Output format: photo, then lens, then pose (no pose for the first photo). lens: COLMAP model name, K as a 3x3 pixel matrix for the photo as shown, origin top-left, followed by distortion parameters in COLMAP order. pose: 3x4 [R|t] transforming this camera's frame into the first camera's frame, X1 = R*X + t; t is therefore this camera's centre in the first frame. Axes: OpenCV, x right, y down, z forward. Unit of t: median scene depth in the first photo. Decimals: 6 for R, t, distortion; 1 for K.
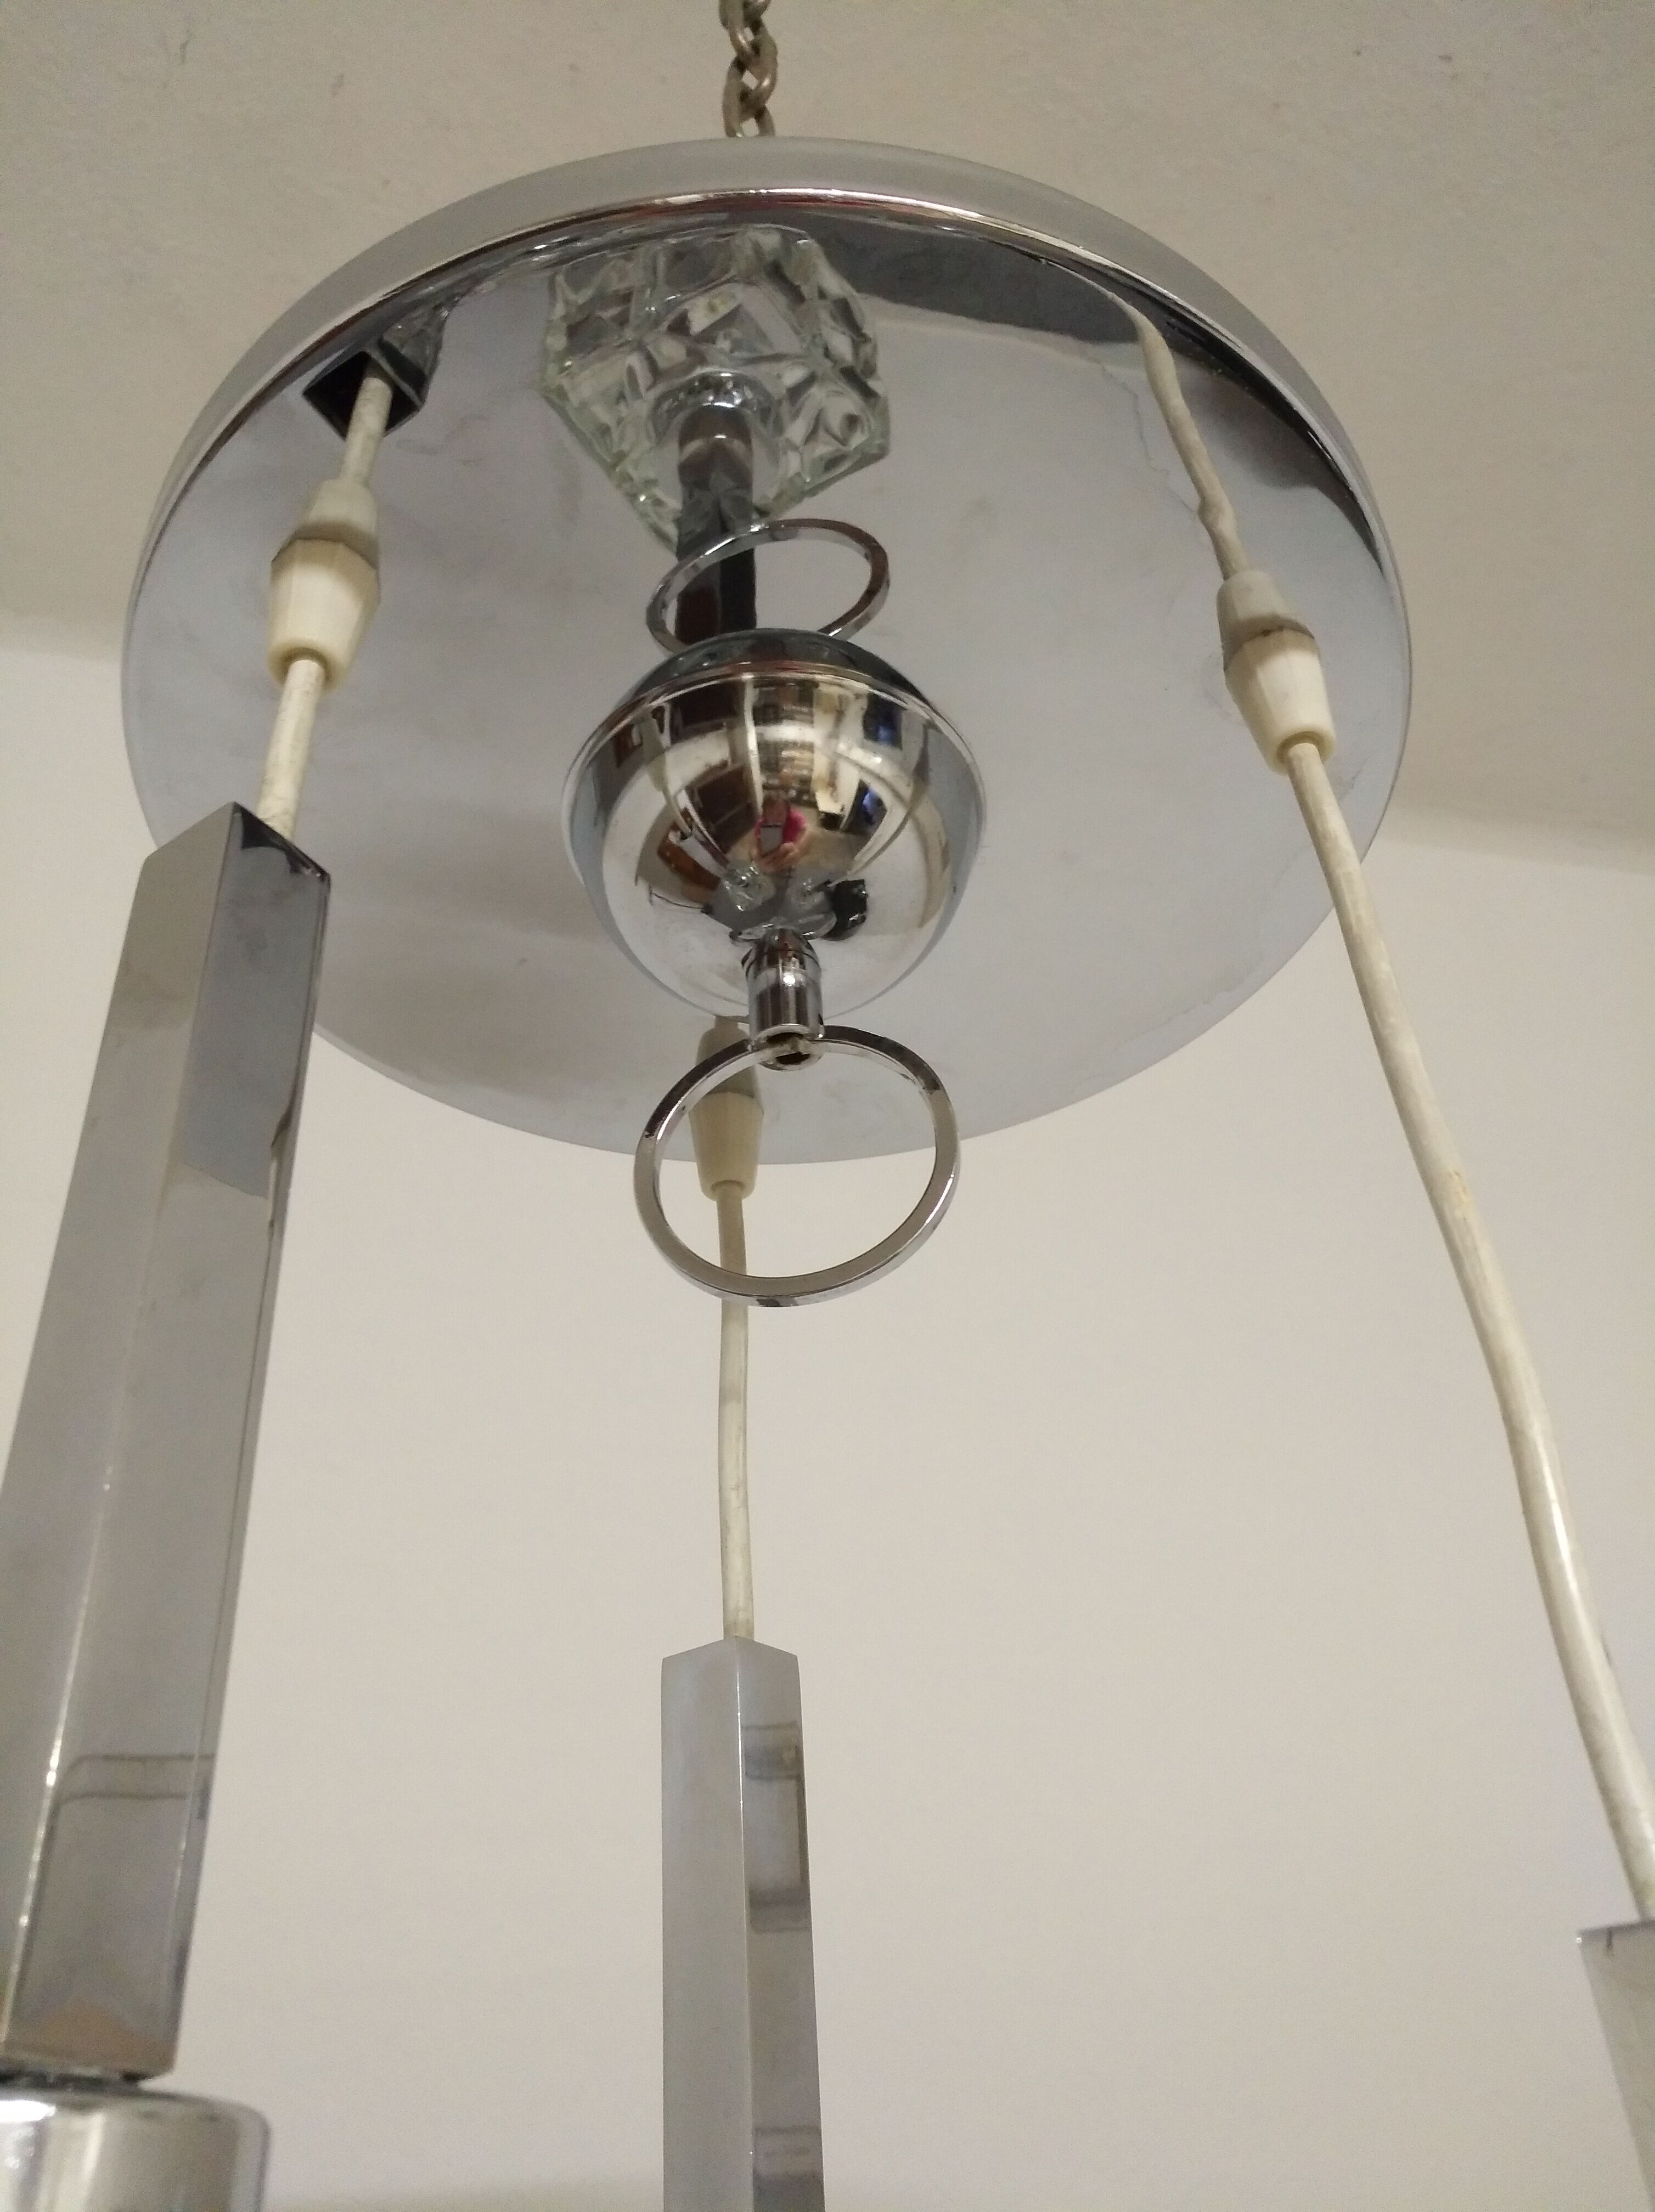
lens RADIAL K [[1720.9, 0, 863.7], [0, 1720.9, 1102.4], [0, 0, 1]] dist [0.001217, -0.028809]
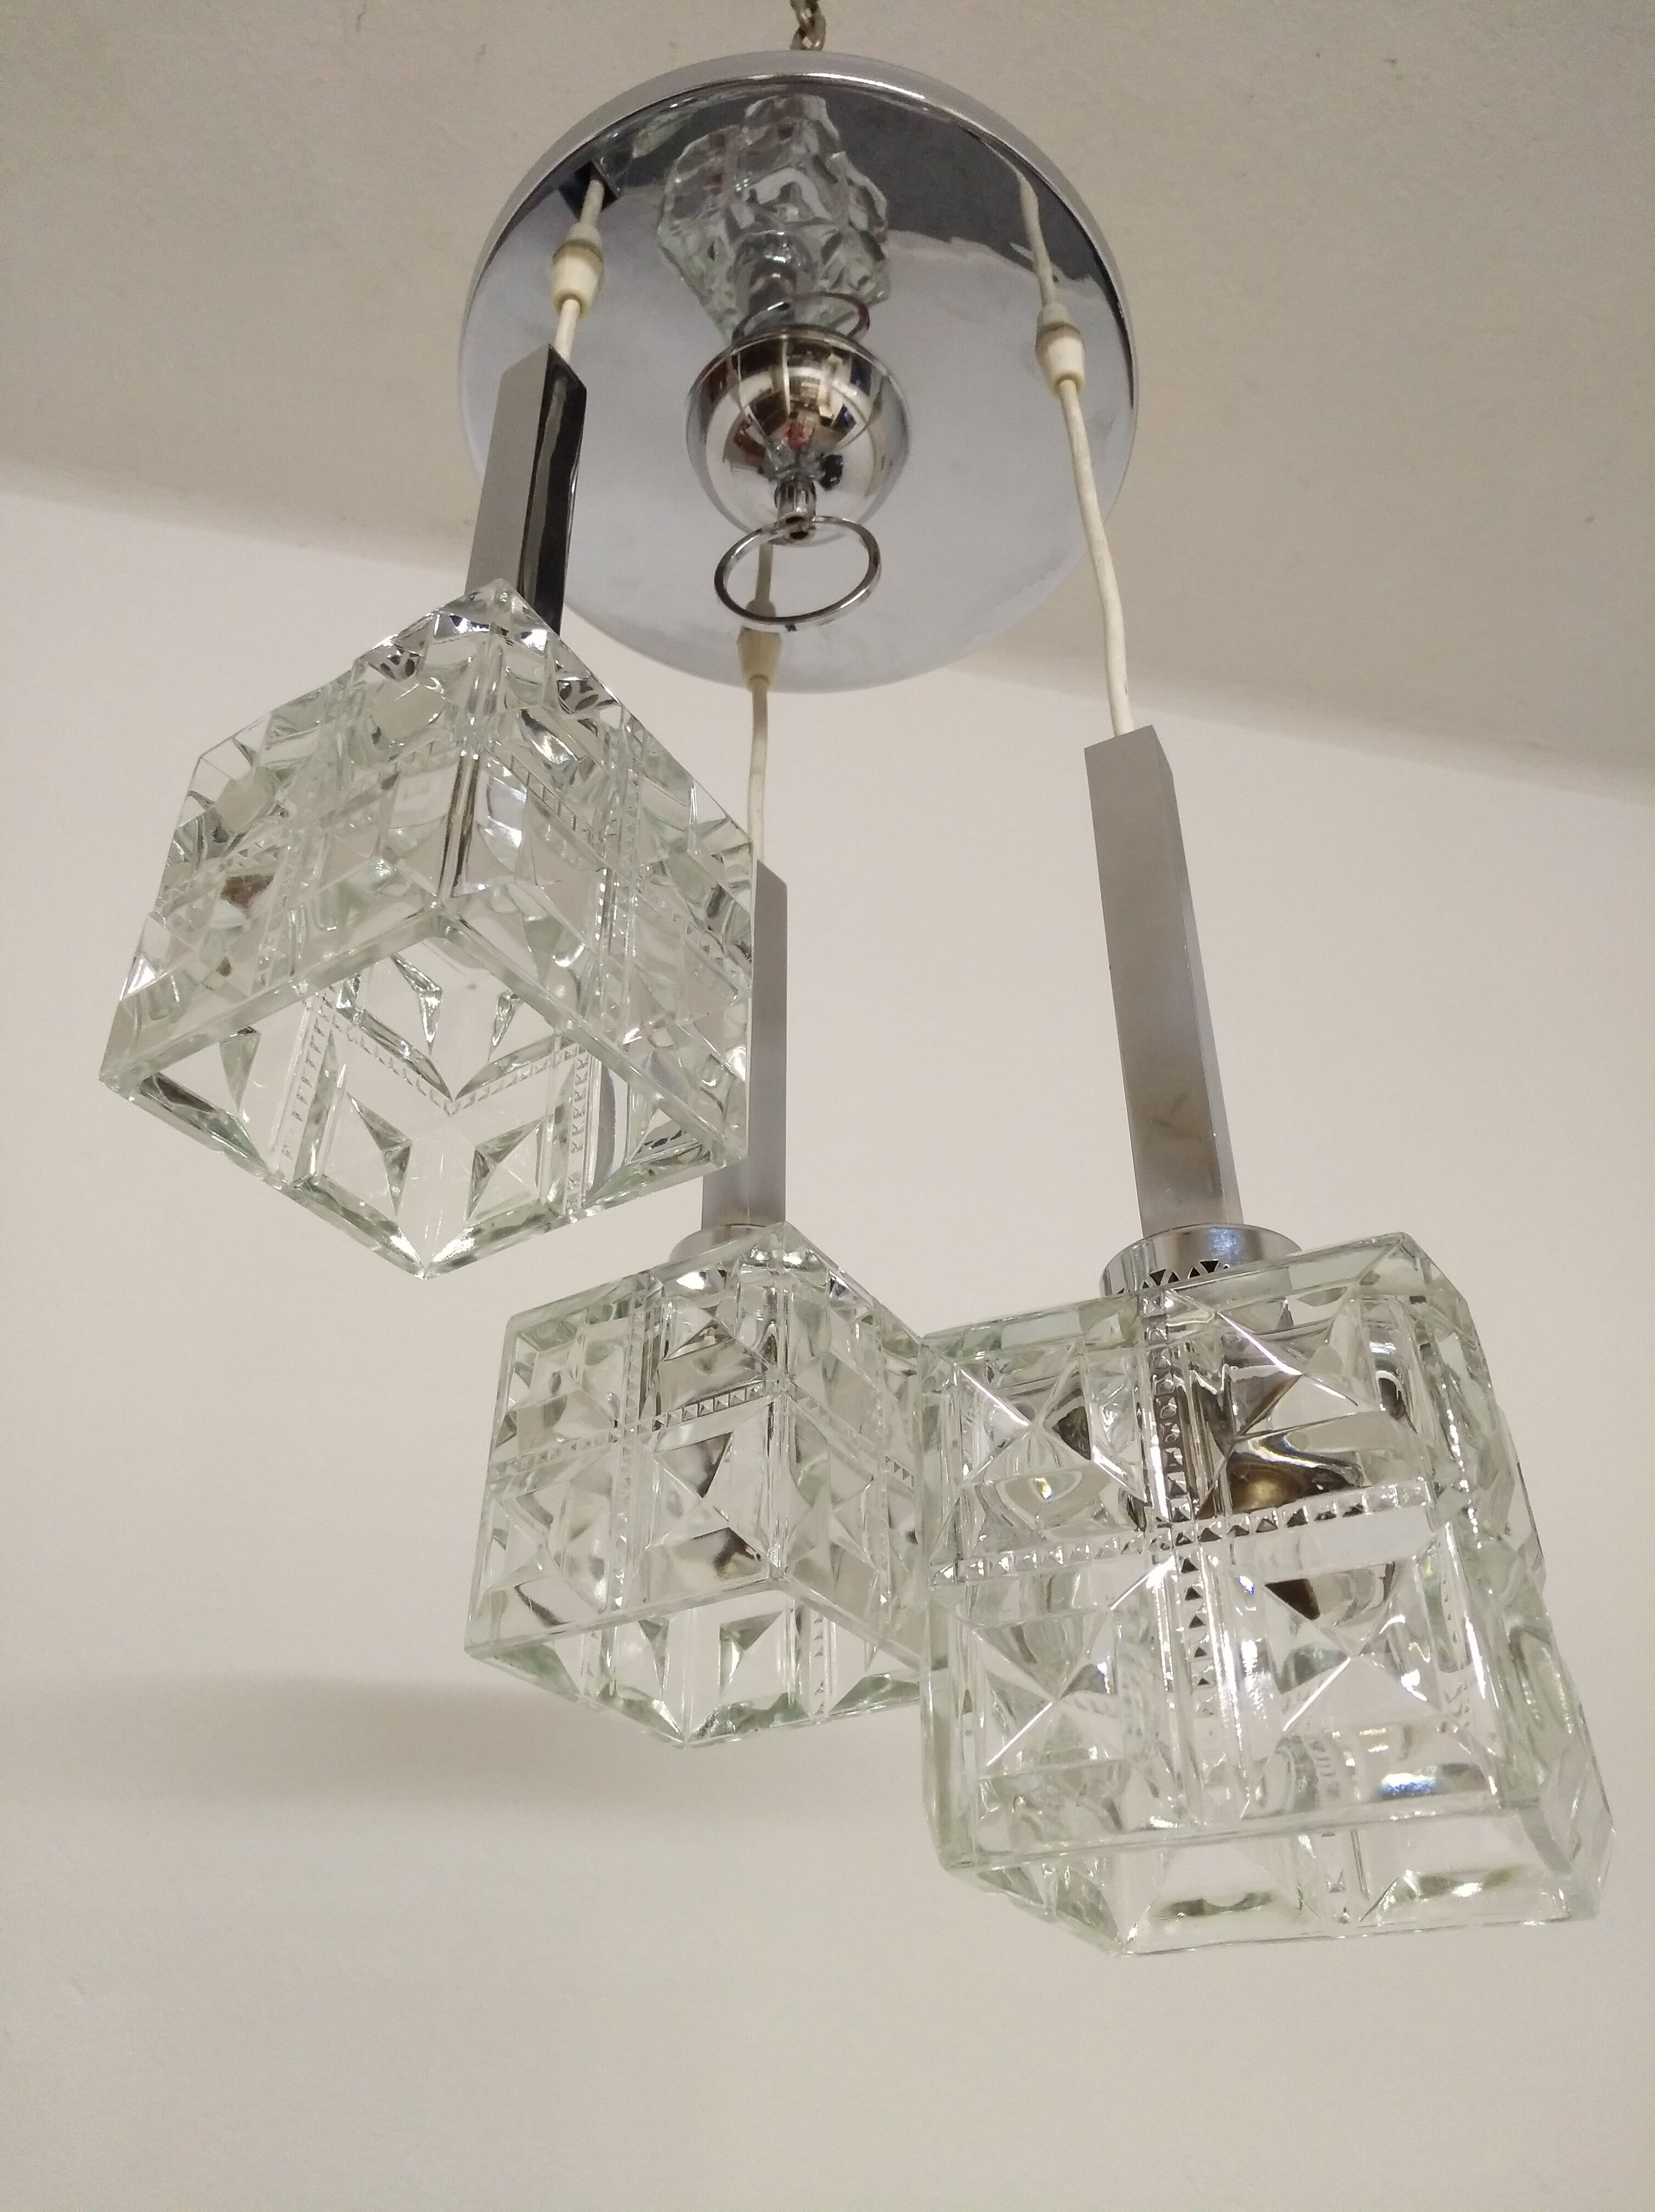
lens RADIAL K [[1638.9, 0, 827.5], [0, 1638.9, 1106.0], [0, 0, 1]] dist [-0.043957, 0.000373]
pose [[0.998275, 0.050769, -0.029500, 0.071985], [-0.049765, 0.998188, 0.033816, 0.514854], [0.031163, -0.032290, 0.998993, -0.788641]]
